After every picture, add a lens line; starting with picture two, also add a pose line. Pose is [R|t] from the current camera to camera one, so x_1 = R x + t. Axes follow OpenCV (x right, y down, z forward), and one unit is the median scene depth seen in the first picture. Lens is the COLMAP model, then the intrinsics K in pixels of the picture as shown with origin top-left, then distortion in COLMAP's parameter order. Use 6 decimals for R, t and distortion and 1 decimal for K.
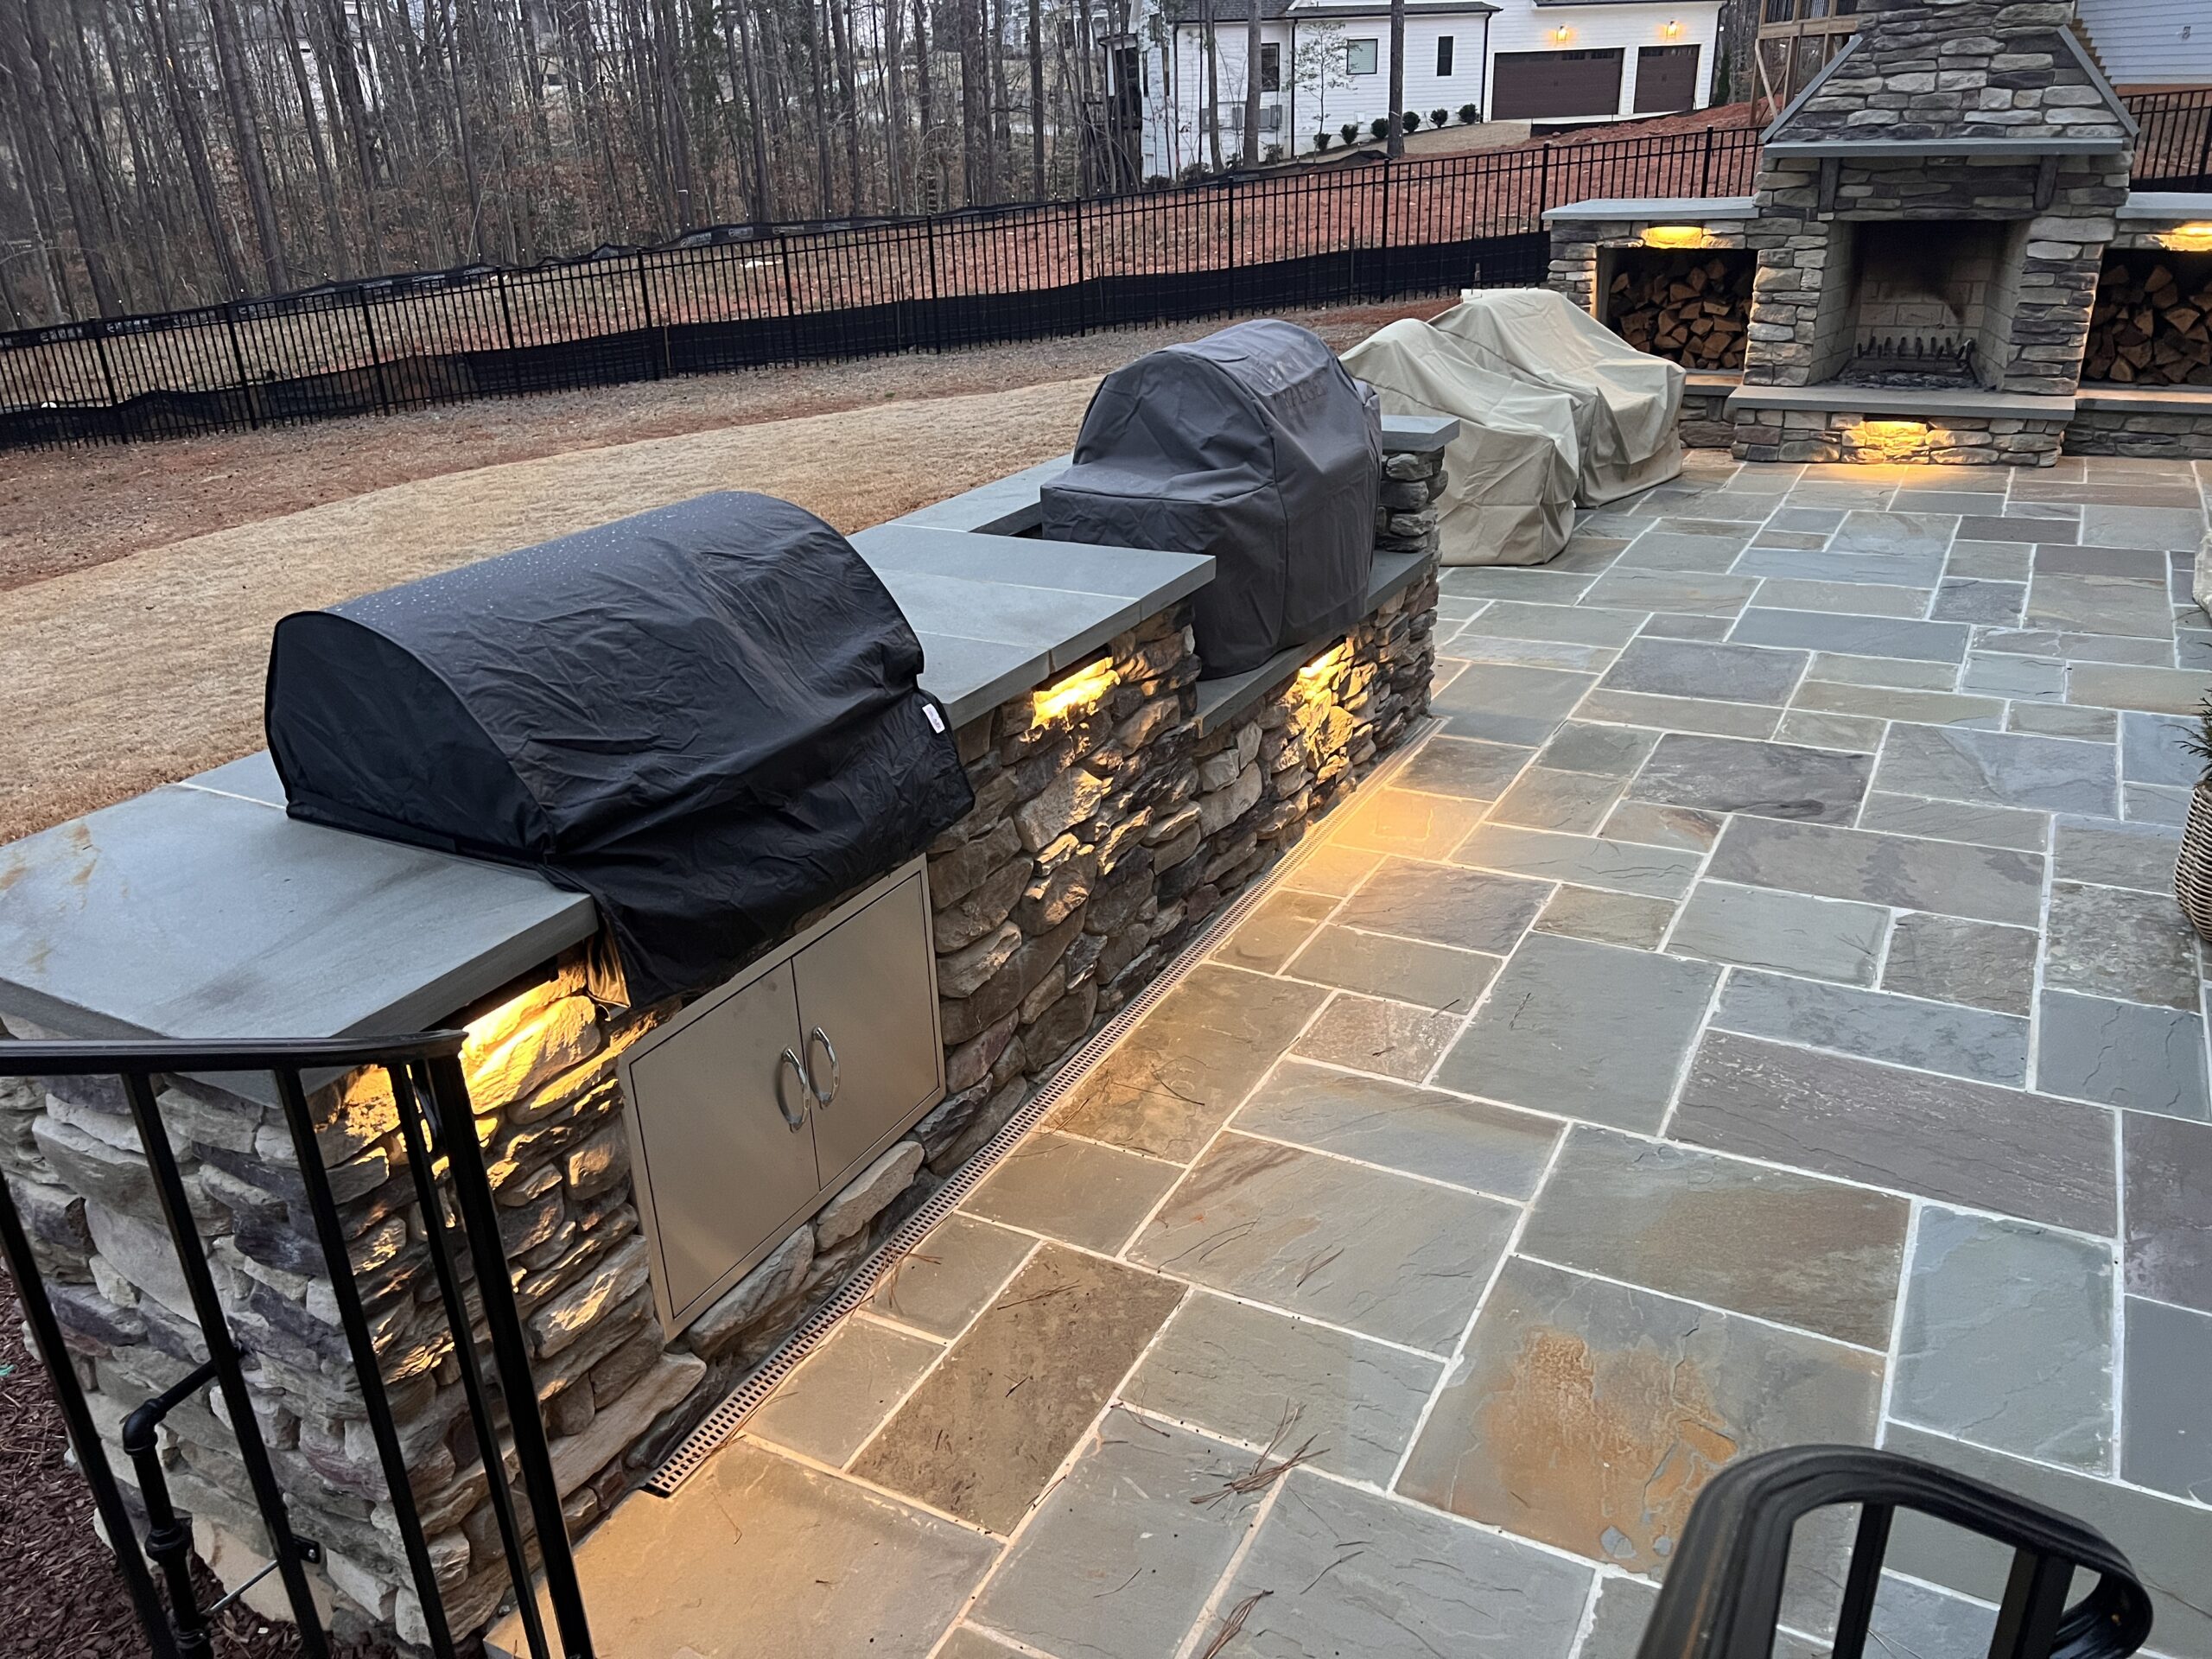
lens RADIAL K [[1662.0, 0, 1106.0], [0, 1662.0, 829.5], [0, 0, 1]] dist [0.053882, -0.054504]
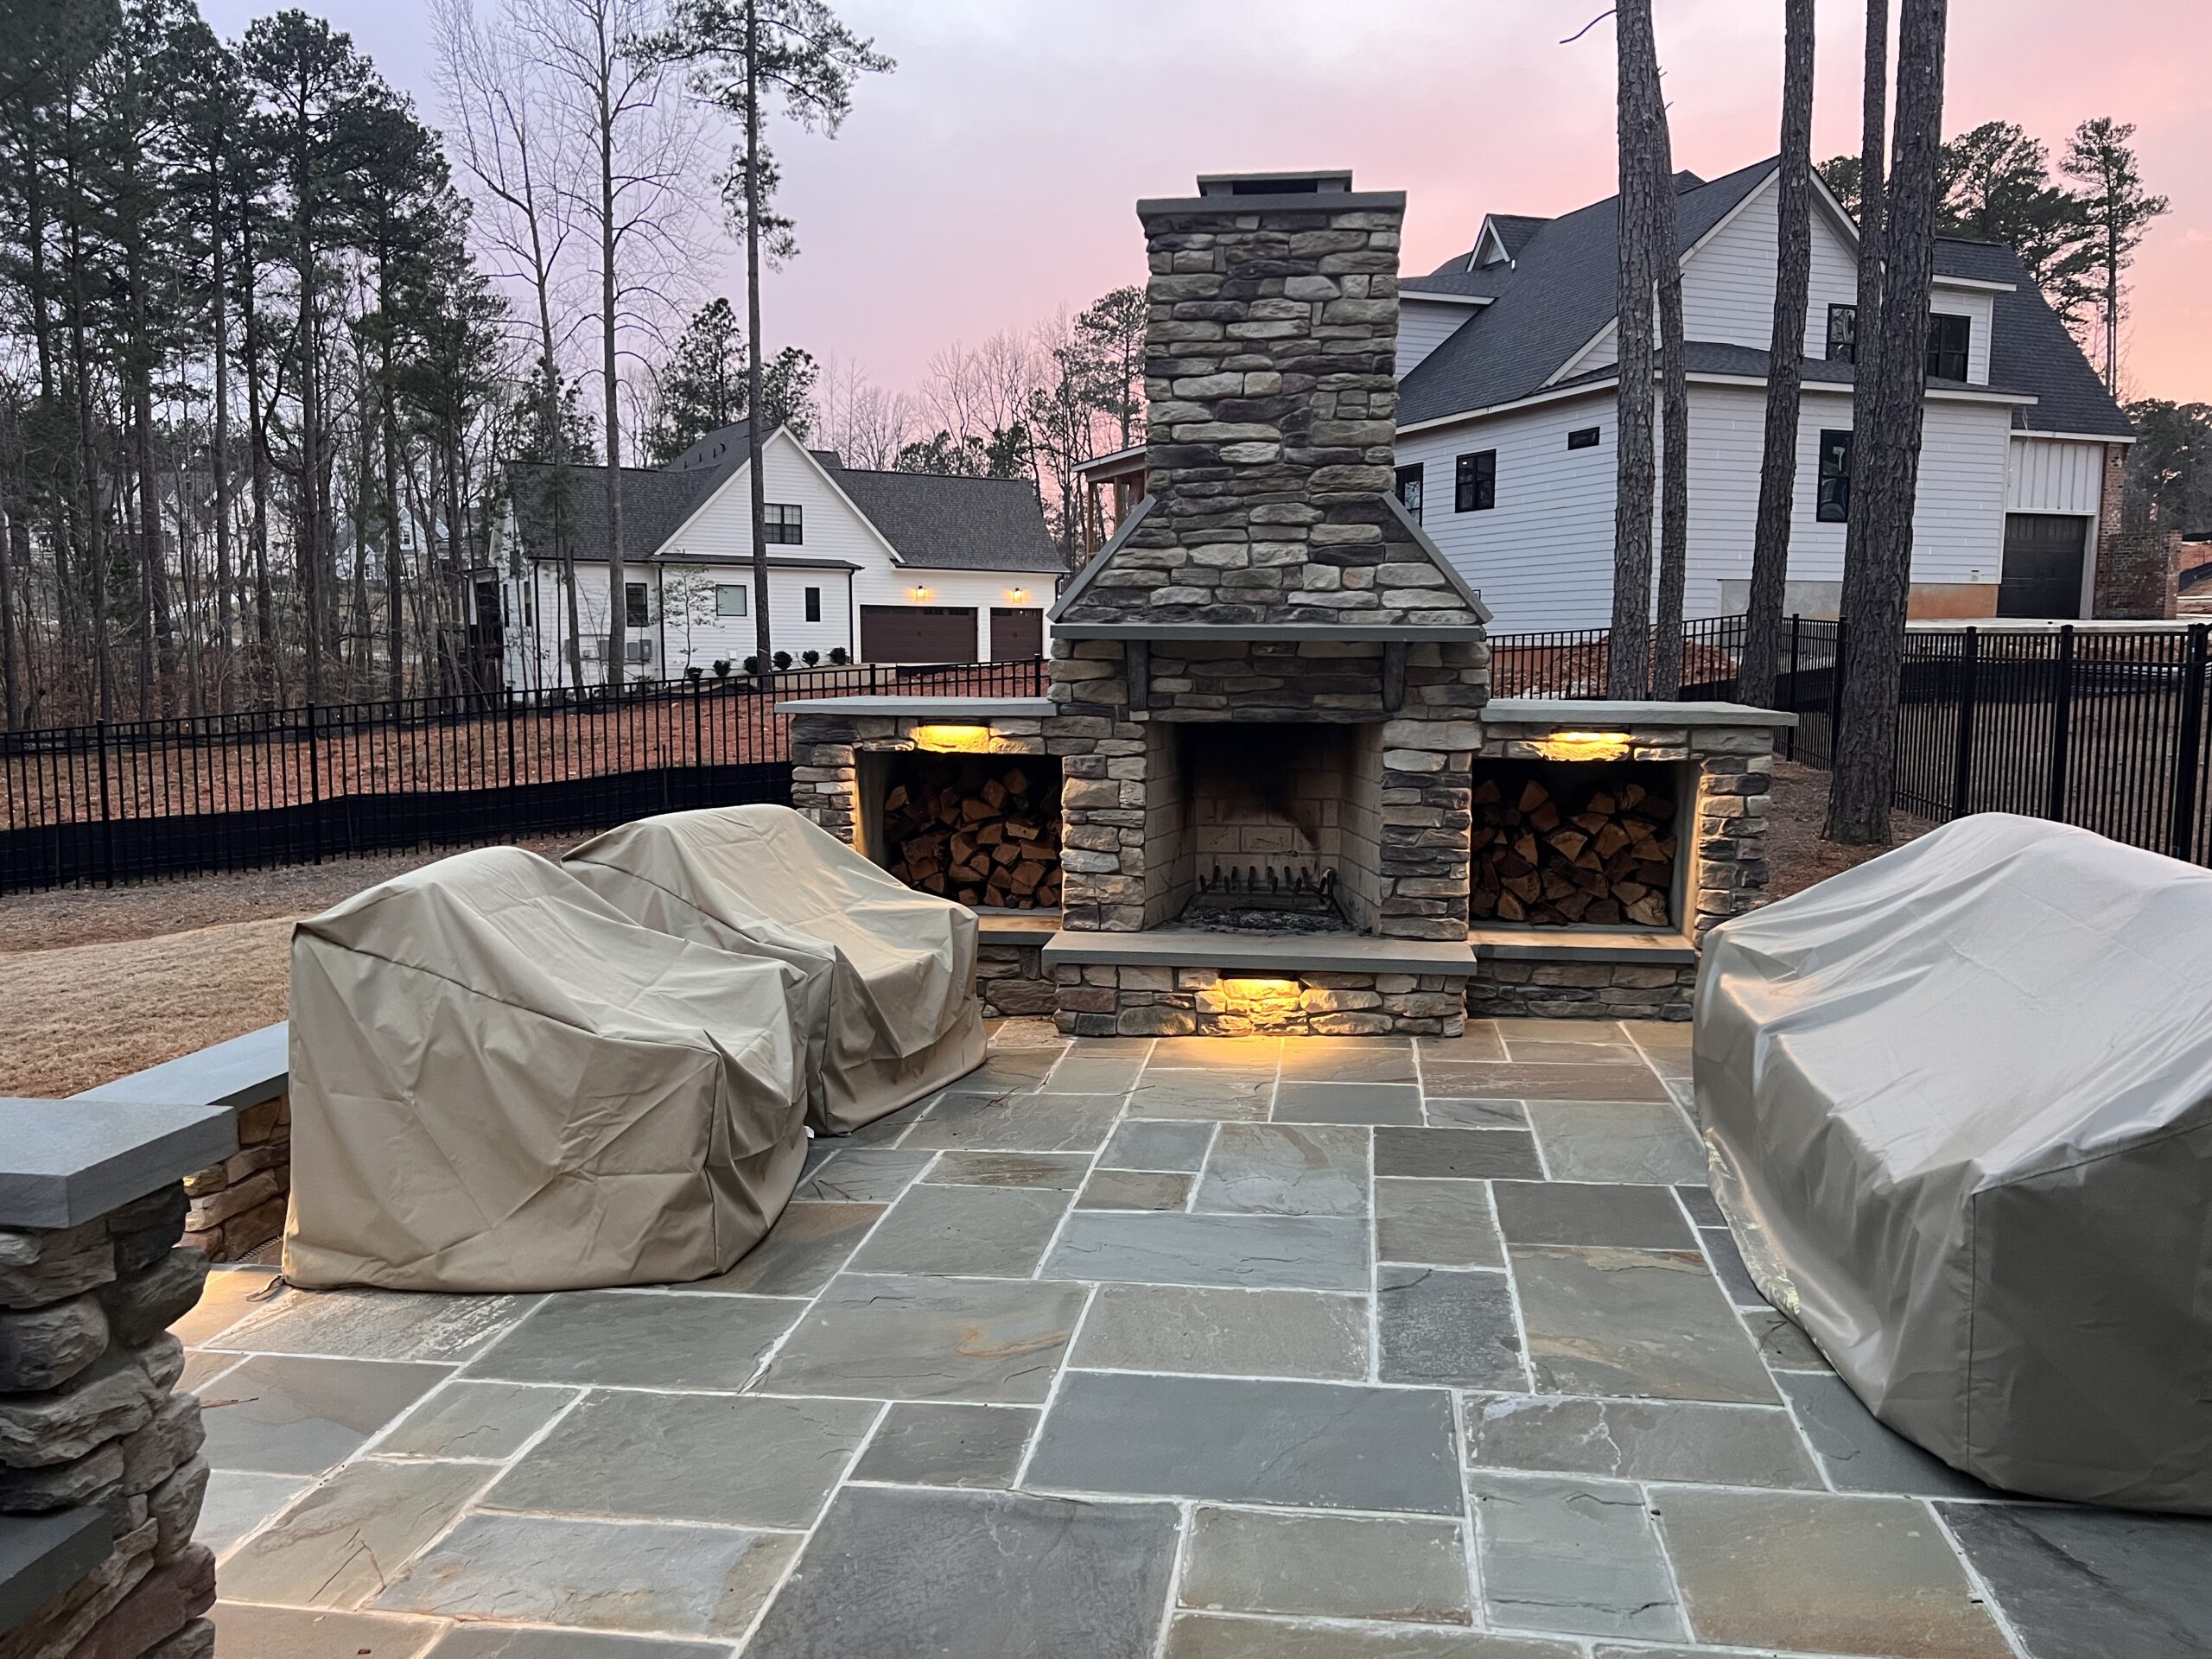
lens RADIAL K [[1662.0, 0, 1106.0], [0, 1662.0, 829.5], [0, 0, 1]] dist [0.053882, -0.054504]
pose [[0.940568, -0.002636, 0.339596, 0.164057], [0.103940, 0.954218, -0.280473, -0.110328], [-0.323309, 0.299101, 0.897780, 0.357887]]
